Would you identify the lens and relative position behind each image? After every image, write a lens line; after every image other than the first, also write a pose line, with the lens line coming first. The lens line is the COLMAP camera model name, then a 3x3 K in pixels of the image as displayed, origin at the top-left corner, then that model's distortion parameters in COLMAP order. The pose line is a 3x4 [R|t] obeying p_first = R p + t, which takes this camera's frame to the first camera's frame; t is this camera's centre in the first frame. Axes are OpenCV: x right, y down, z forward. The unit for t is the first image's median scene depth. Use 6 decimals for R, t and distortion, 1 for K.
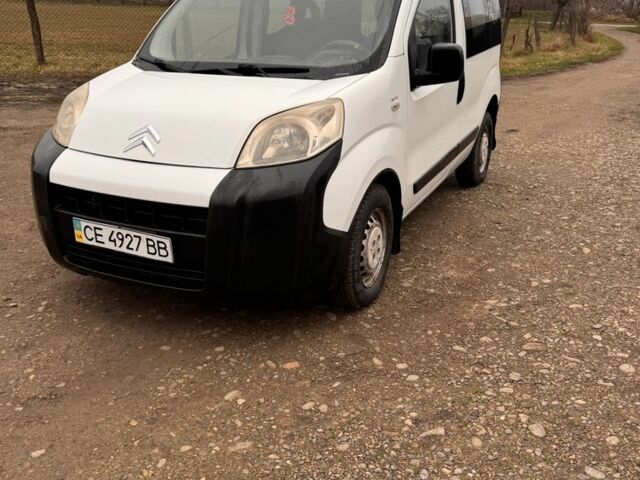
lens RADIAL K [[588.0, 0, 320.0], [0, 588.0, 240.0], [0, 0, 1]] dist [0.151472, -0.269530]
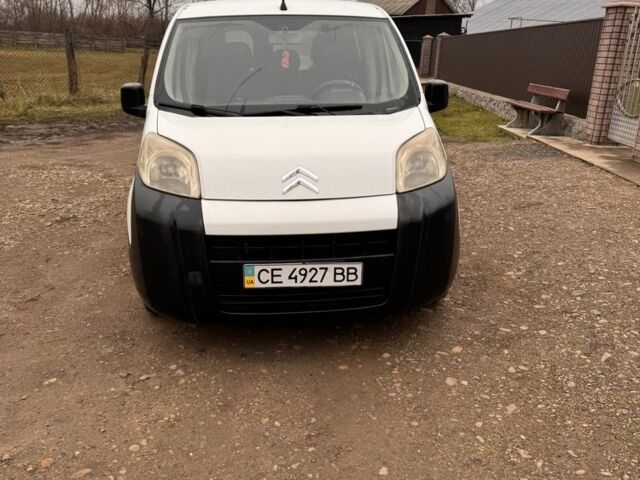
lens RADIAL K [[588.0, 0, 320.0], [0, 588.0, 240.0], [0, 0, 1]] dist [0.151472, -0.269530]
pose [[0.851823, -0.165126, 0.497123, -0.814399], [0.186516, 0.982429, 0.006730, -0.062894], [-0.489500, 0.086989, 0.867654, 0.071335]]
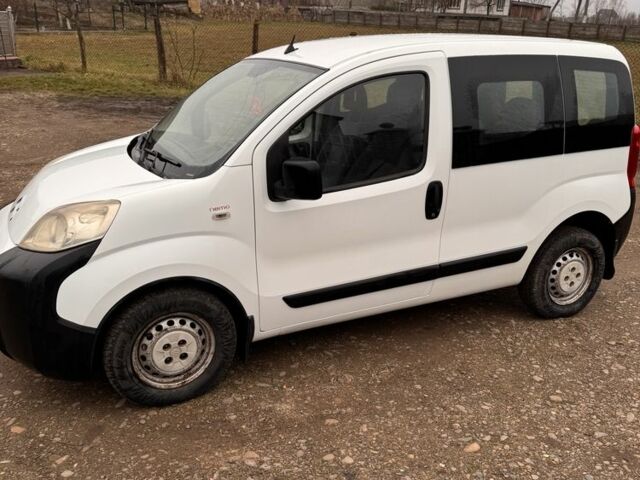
lens RADIAL K [[588.0, 0, 320.0], [0, 588.0, 240.0], [0, 0, 1]] dist [0.151472, -0.269530]
pose [[0.783225, 0.213595, -0.583897, 0.934265], [-0.239353, 0.970341, 0.033897, -0.292798], [0.573819, 0.113209, 0.811120, 0.362914]]
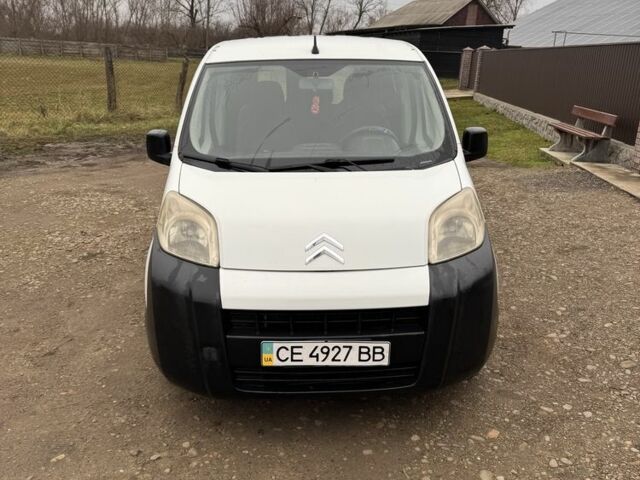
lens RADIAL K [[588.0, 0, 320.0], [0, 588.0, 240.0], [0, 0, 1]] dist [0.151472, -0.269530]
pose [[0.882640, -0.141296, 0.448310, -0.748166], [0.165184, 0.986158, -0.014403, -0.171272], [-0.440069, 0.086766, 0.893762, 0.116729]]
